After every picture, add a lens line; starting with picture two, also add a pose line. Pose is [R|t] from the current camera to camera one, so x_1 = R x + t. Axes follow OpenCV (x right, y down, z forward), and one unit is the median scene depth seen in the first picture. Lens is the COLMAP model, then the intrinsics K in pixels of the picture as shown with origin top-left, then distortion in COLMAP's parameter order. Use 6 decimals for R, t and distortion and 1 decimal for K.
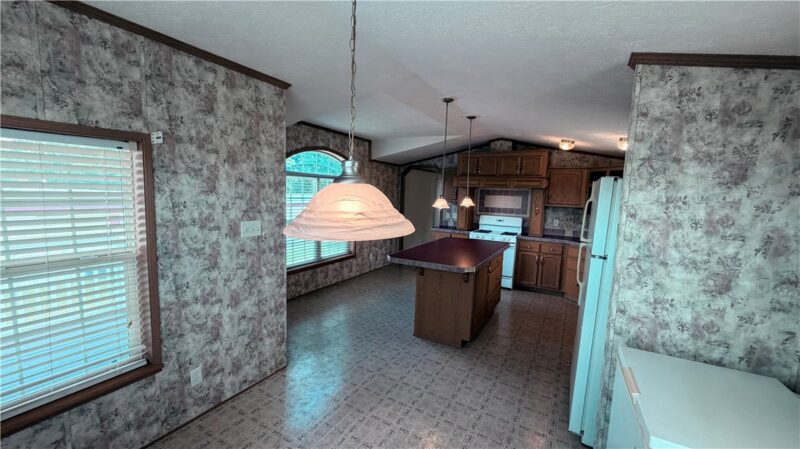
lens RADIAL K [[319.2, 0, 394.9], [0, 319.2, 225.0], [0, 0, 1]] dist [-0.001317, -0.000023]
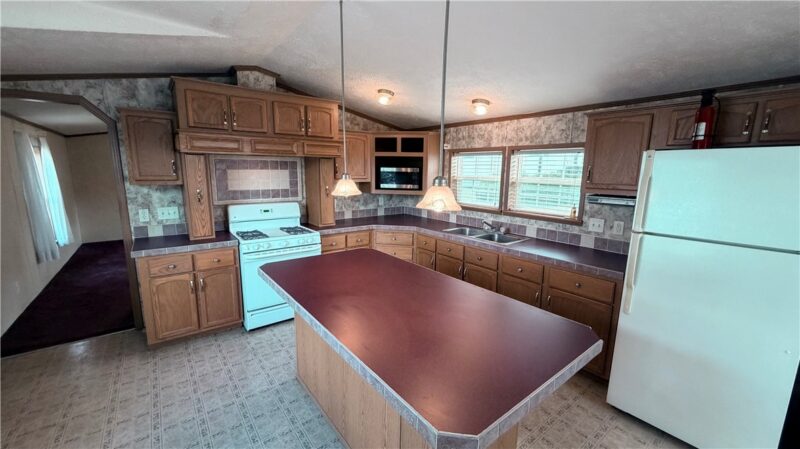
lens RADIAL K [[319.2, 0, 394.4], [0, 319.2, 225.6], [0, 0, 1]] dist [-0.001317, -0.000023]
pose [[0.388523, -0.186290, 0.902411, -0.134408], [0.098146, 0.982145, 0.160494, -0.062803], [-0.916197, 0.026212, 0.399869, 0.558212]]
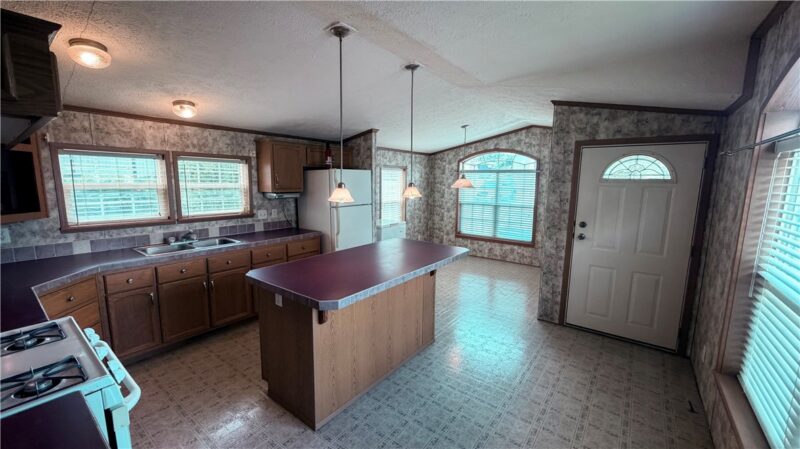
lens RADIAL K [[319.2, 0, 400.1], [0, 319.2, 223.8], [0, 0, 1]] dist [-0.001317, -0.000023]
pose [[-0.991356, -0.065009, 0.113964, 0.047548], [-0.034971, 0.968119, 0.248038, -0.122571], [-0.126456, 0.241909, -0.962023, 1.135853]]
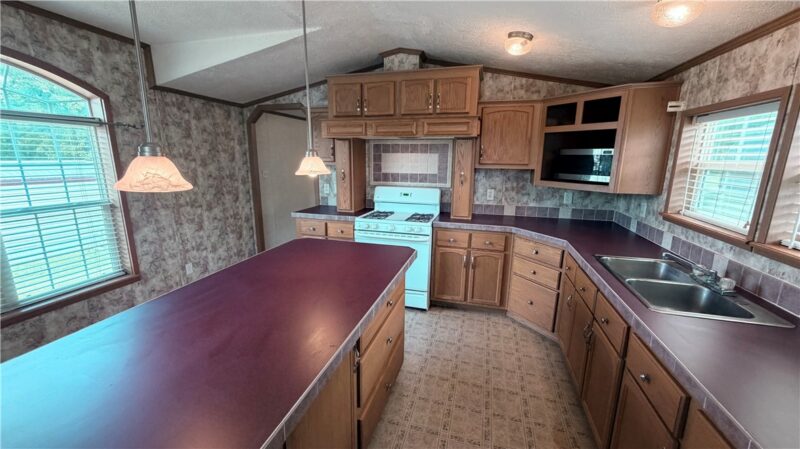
lens RADIAL K [[319.2, 0, 395.3], [0, 319.2, 225.8], [0, 0, 1]] dist [-0.001317, -0.000023]
pose [[0.970422, -0.072900, 0.230143, 0.171823], [0.046734, 0.992011, 0.117171, -0.028284], [-0.236847, -0.102950, 0.966077, 0.426282]]
